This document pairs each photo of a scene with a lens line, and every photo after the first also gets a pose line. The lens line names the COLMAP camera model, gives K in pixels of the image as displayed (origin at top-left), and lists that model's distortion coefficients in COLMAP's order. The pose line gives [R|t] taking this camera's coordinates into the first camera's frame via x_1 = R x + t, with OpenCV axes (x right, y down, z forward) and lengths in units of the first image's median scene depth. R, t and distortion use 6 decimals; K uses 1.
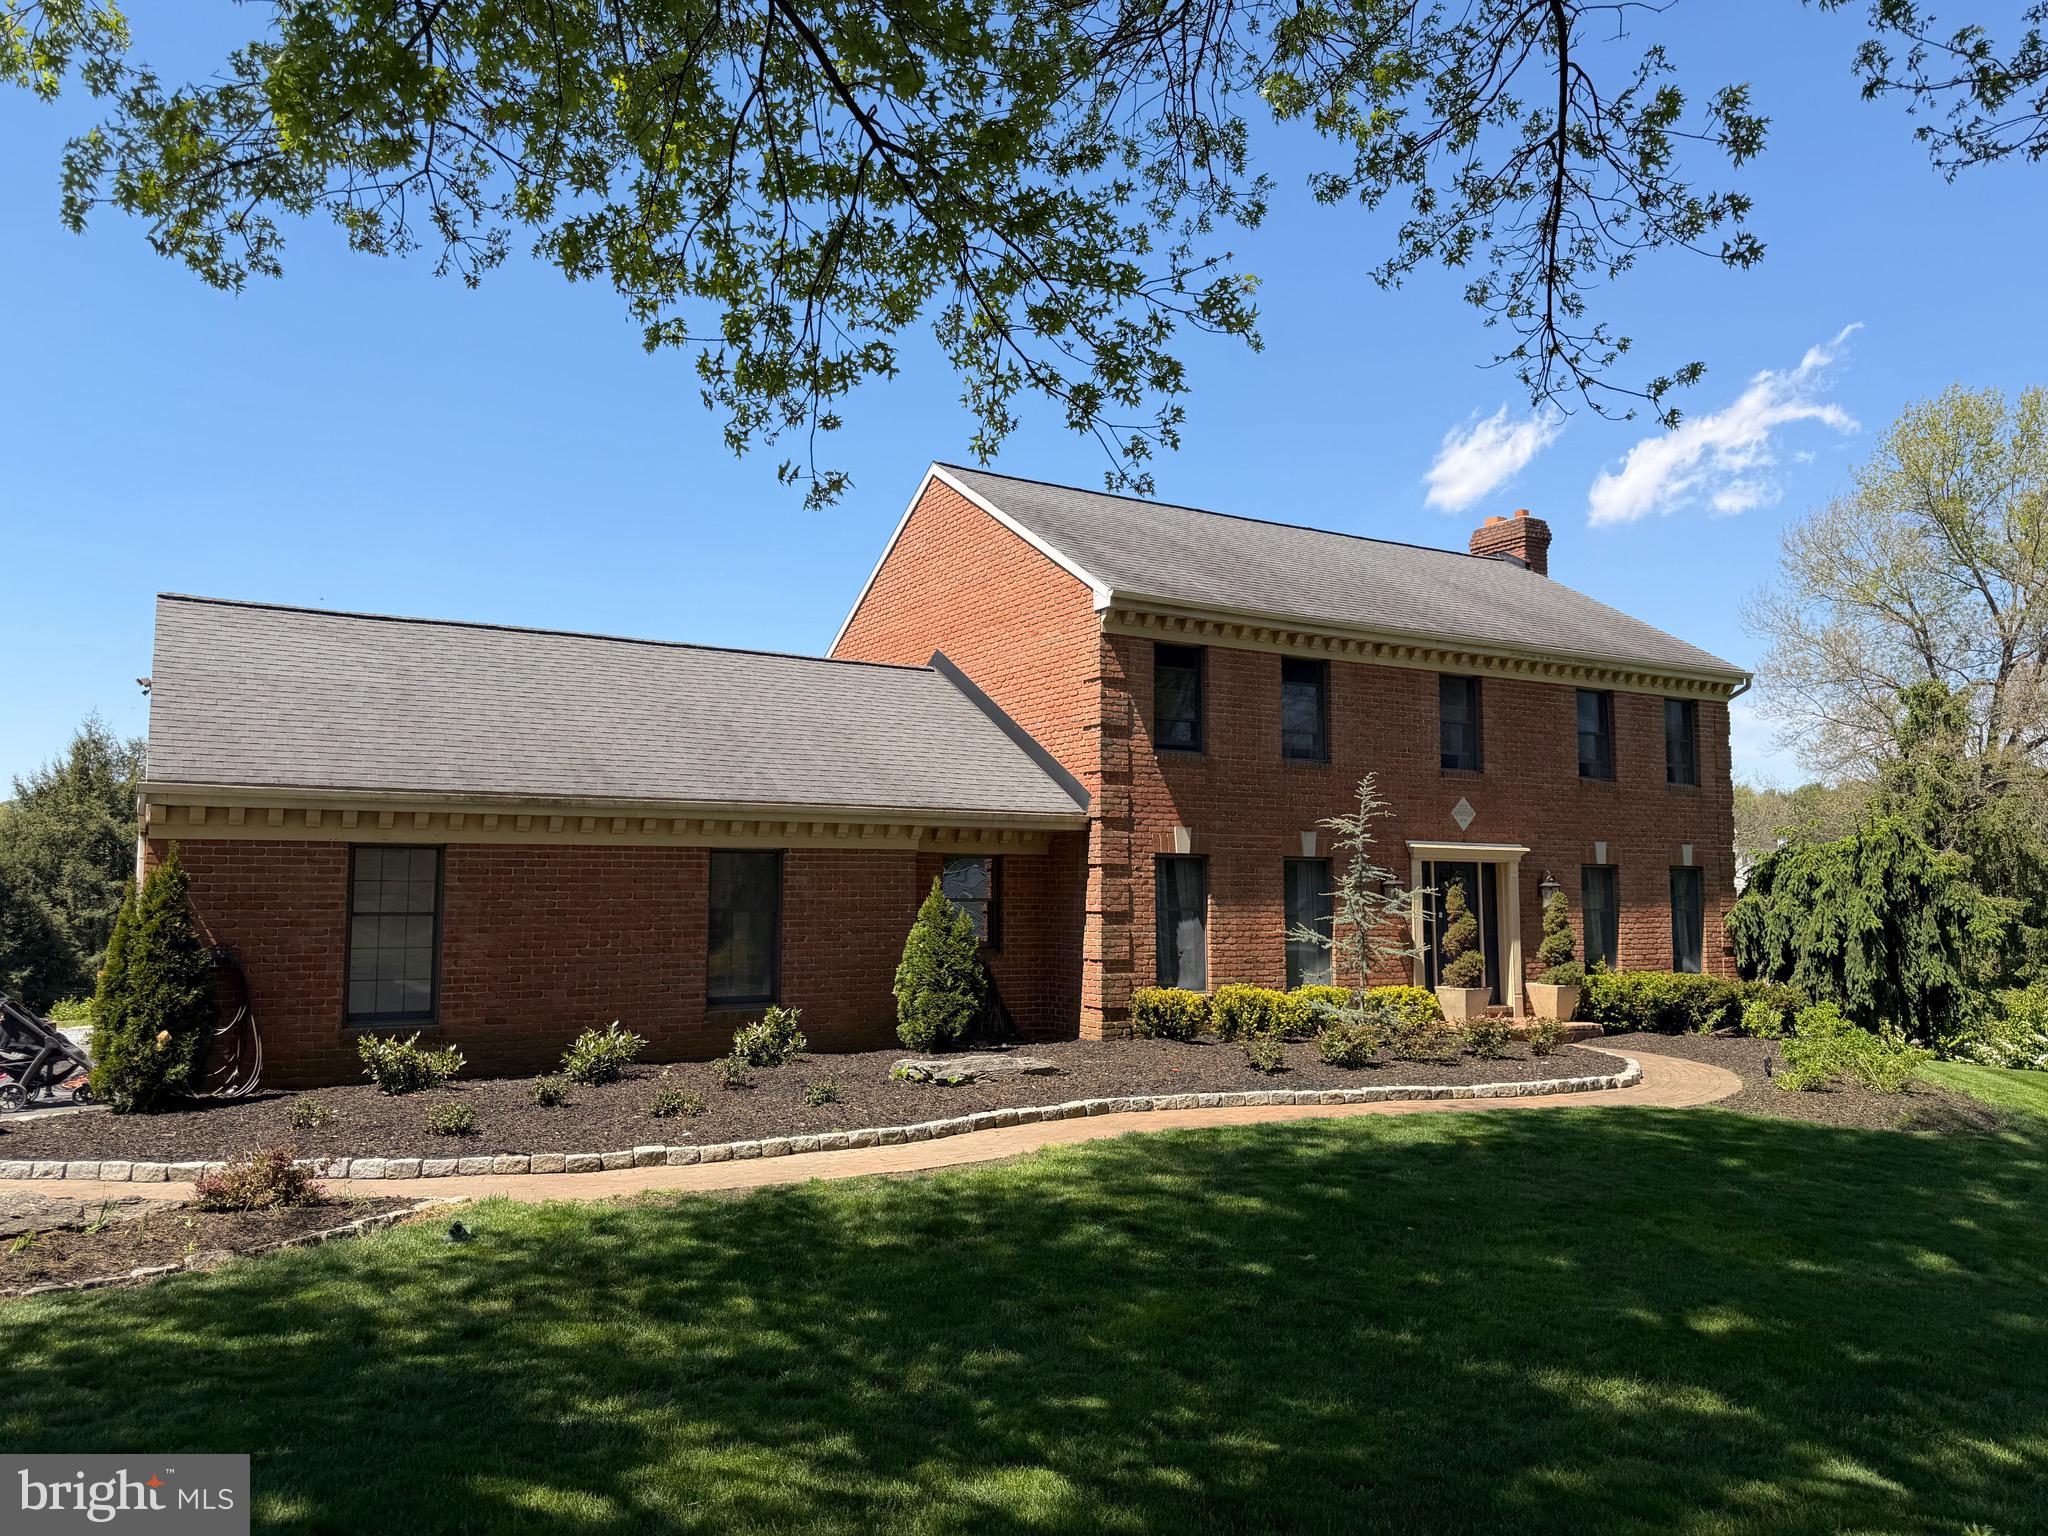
lens RADIAL K [[1431.6, 0, 1028.7], [0, 1431.6, 772.4], [0, 0, 1]] dist [0.060480, -0.038273]
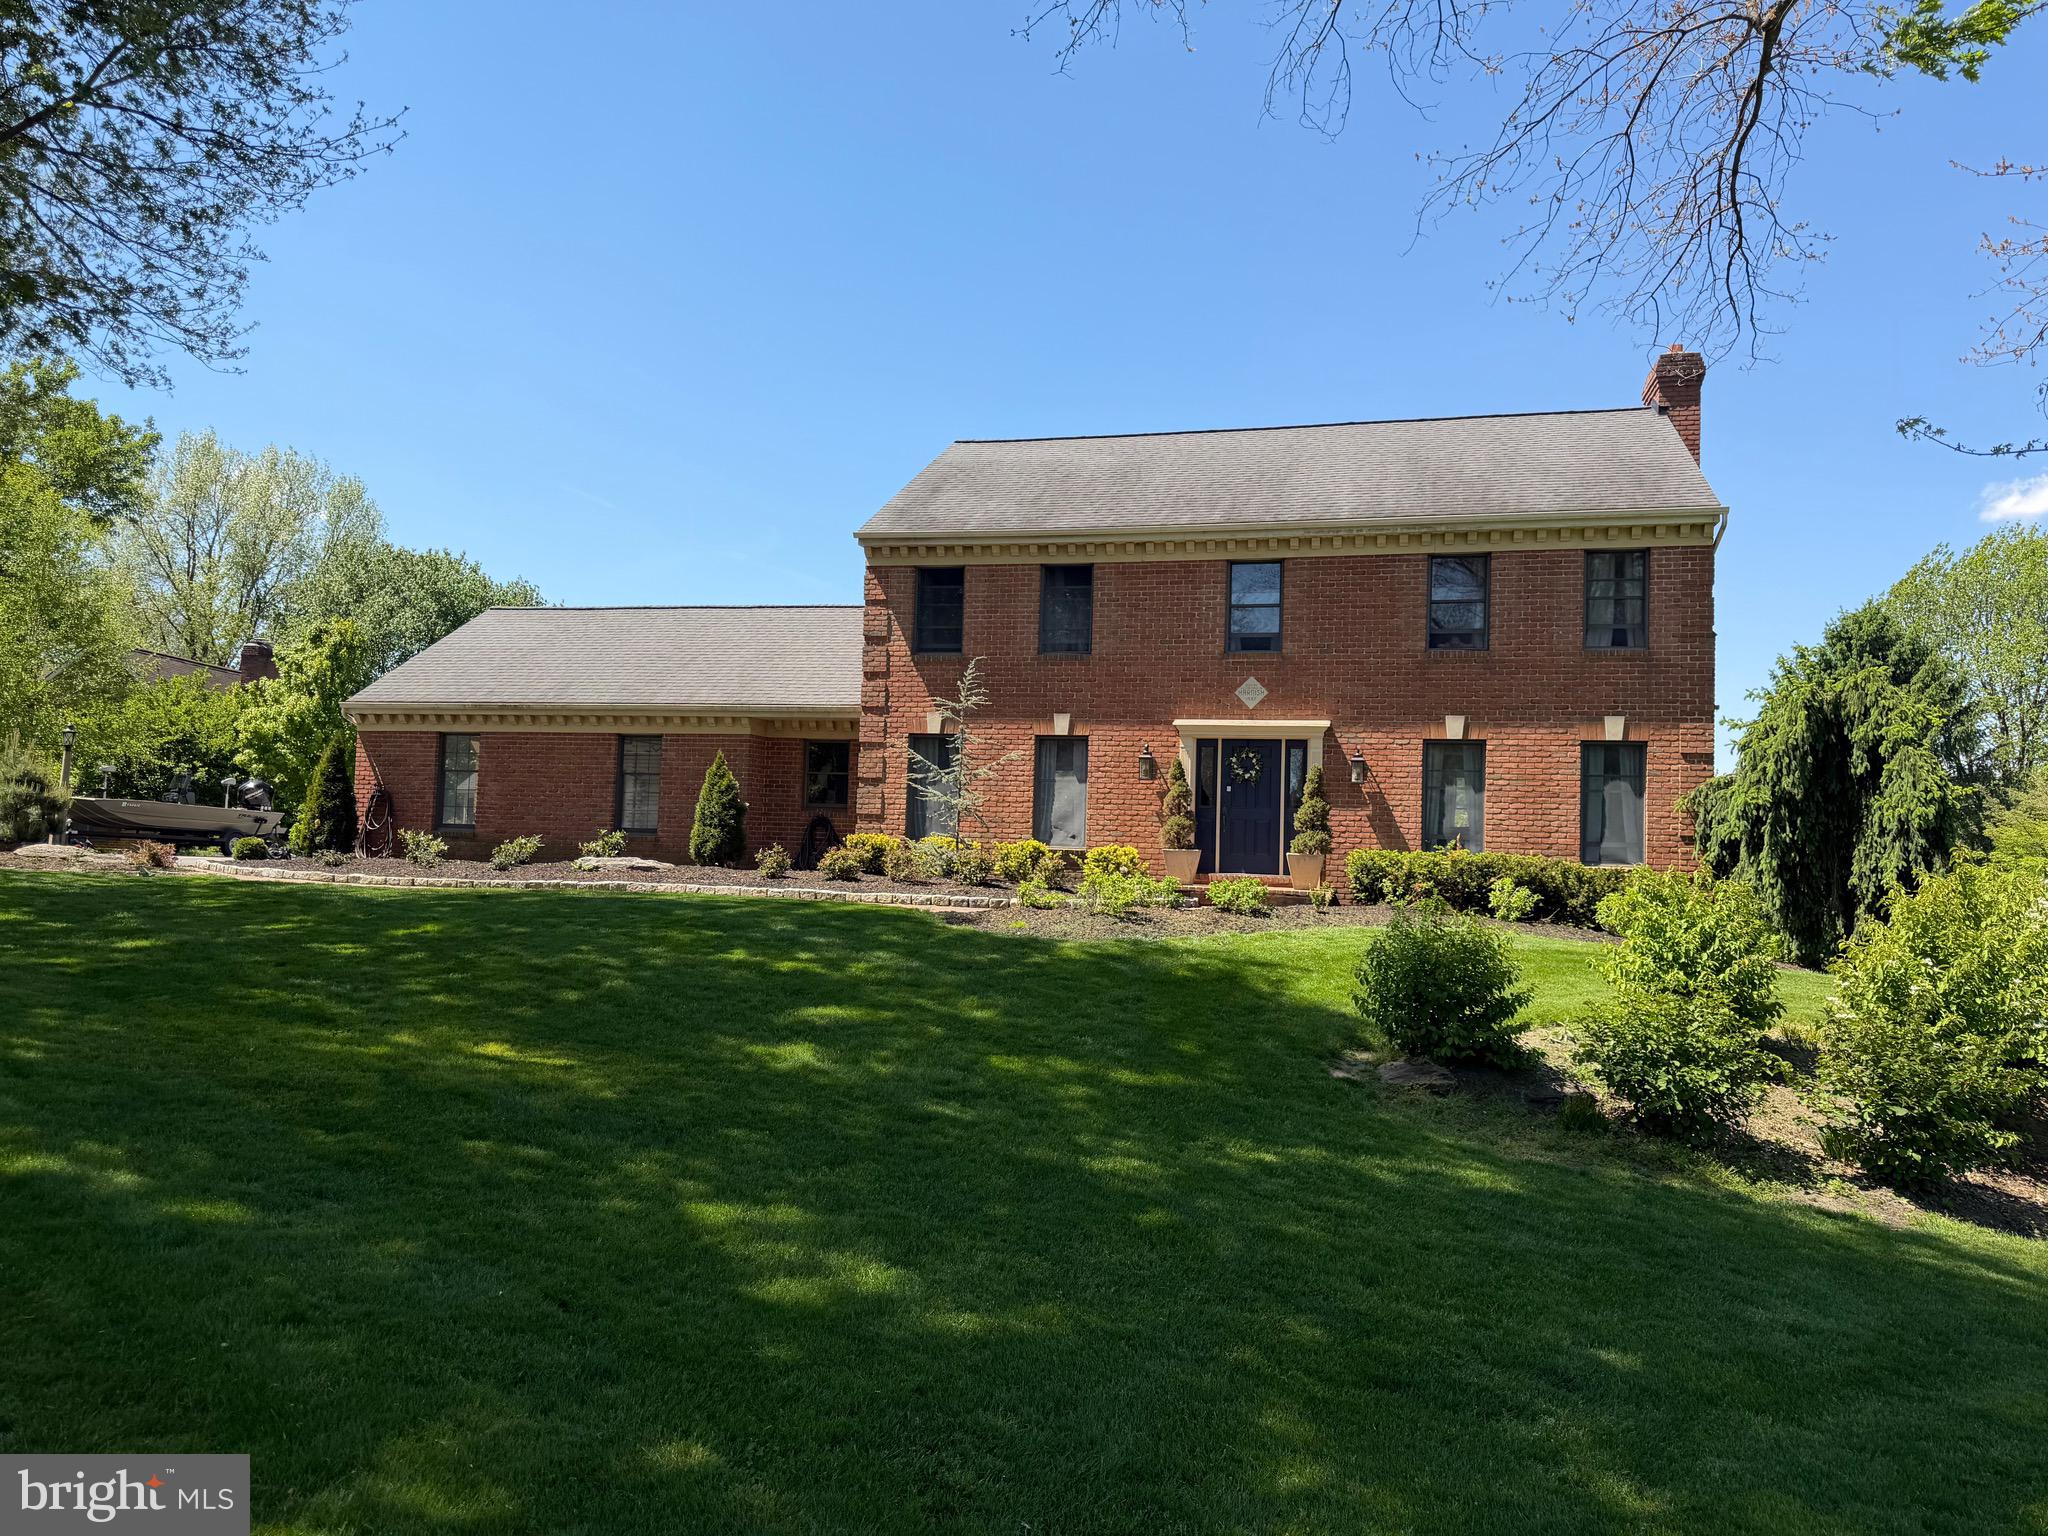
lens RADIAL K [[1431.6, 0, 1018.5], [0, 1431.6, 760.1], [0, 0, 1]] dist [0.060480, -0.038273]
pose [[0.700651, -0.022896, -0.713136, 1.050463], [0.032483, 0.999472, -0.000175, 0.082447], [0.712764, -0.023043, 0.701025, 0.167757]]
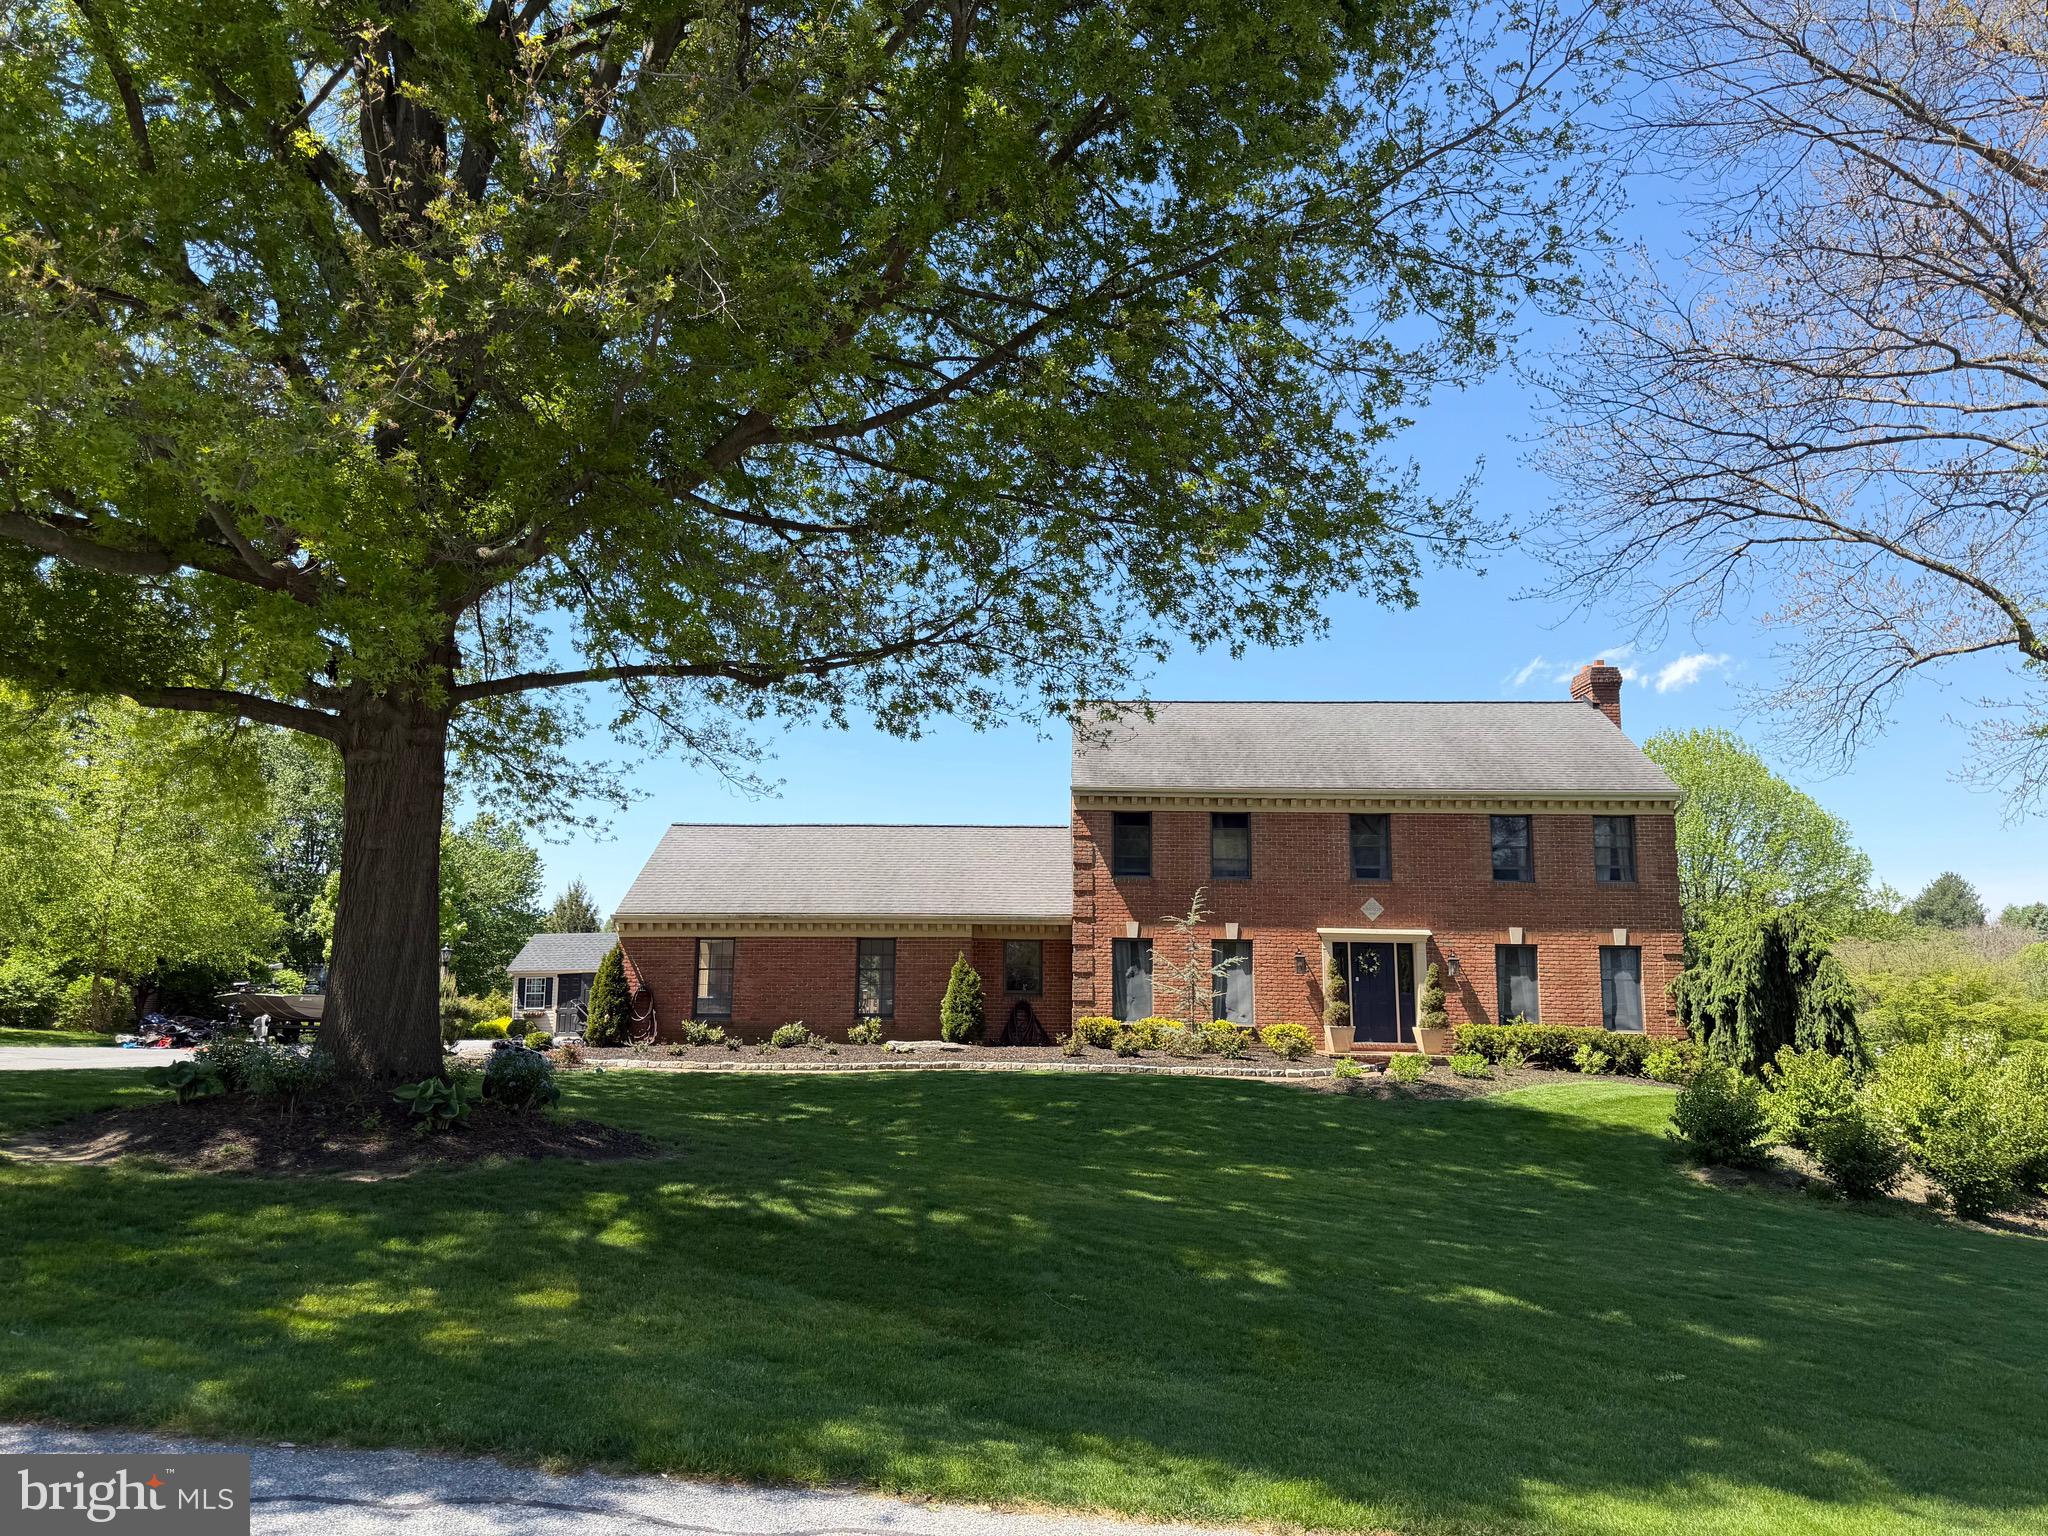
lens RADIAL K [[1431.6, 0, 1021.2], [0, 1431.6, 746.0], [0, 0, 1]] dist [0.060480, -0.038273]
pose [[0.838612, -0.084772, -0.538092, 0.910105], [0.036813, 0.994378, -0.099283, -0.004587], [0.543483, 0.063451, 0.837019, -0.479610]]
